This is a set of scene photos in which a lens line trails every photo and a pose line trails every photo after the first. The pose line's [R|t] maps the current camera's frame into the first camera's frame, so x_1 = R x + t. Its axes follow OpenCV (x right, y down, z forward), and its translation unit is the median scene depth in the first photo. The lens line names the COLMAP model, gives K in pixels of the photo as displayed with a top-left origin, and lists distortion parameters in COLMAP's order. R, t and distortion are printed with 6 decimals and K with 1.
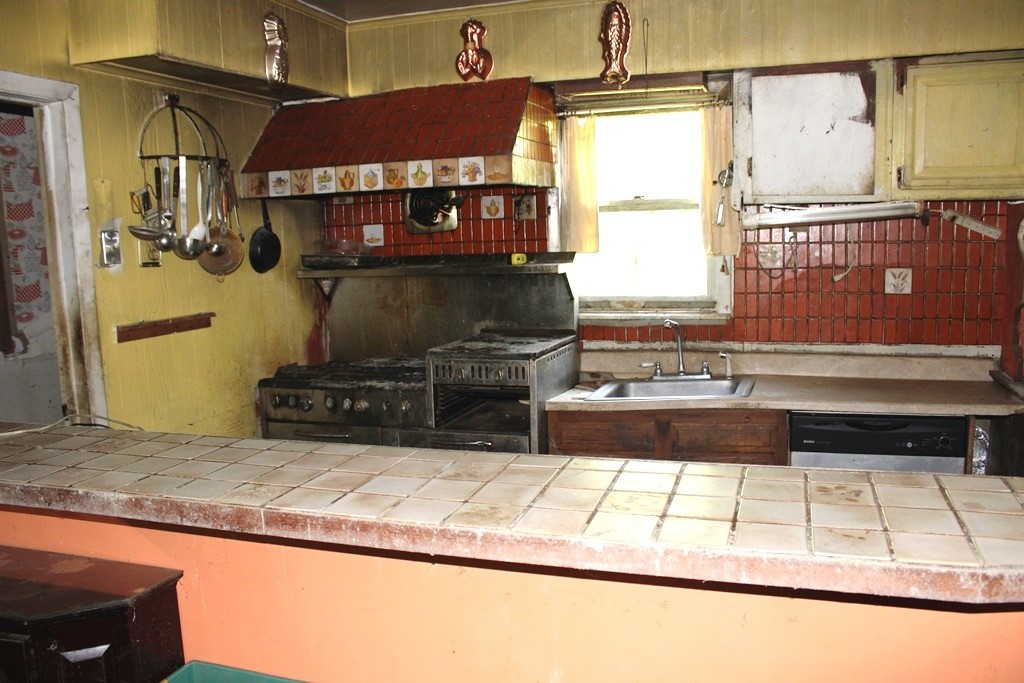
lens RADIAL K [[853.1, 0, 512.7], [0, 853.1, 349.1], [0, 0, 1]] dist [-0.146852, 0.125451]
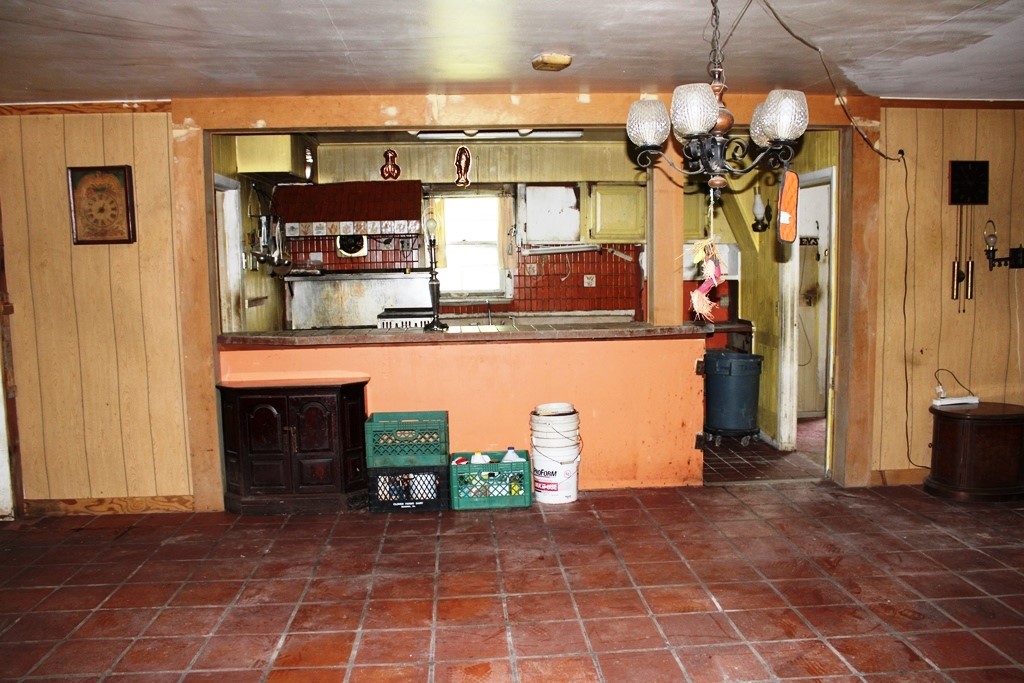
lens RADIAL K [[853.1, 0, 511.2], [0, 853.1, 345.4], [0, 0, 1]] dist [-0.146852, 0.125451]
pose [[0.925250, -0.024784, 0.378549, -0.582001], [0.041147, 0.998533, -0.035195, 0.159924], [-0.377121, 0.048140, 0.924912, -0.987398]]
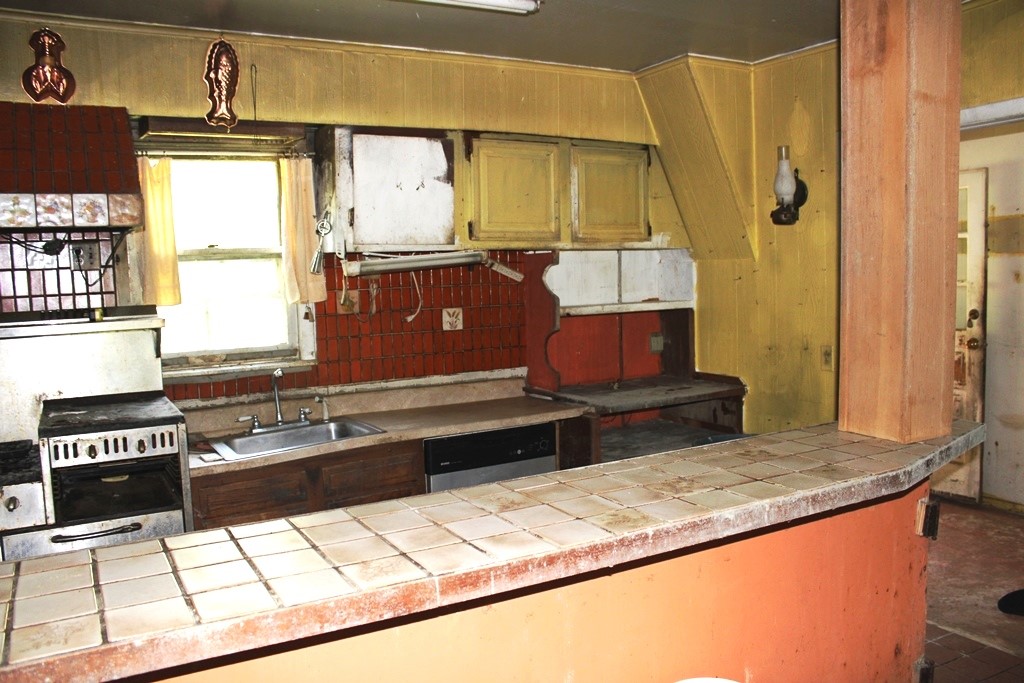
lens RADIAL K [[853.1, 0, 512.6], [0, 853.1, 347.4], [0, 0, 1]] dist [-0.146852, 0.125451]
pose [[0.671076, -0.060412, 0.738923, -0.379082], [0.113827, 0.993253, -0.022170, -0.007003], [-0.732598, 0.098987, 0.673425, 0.145562]]
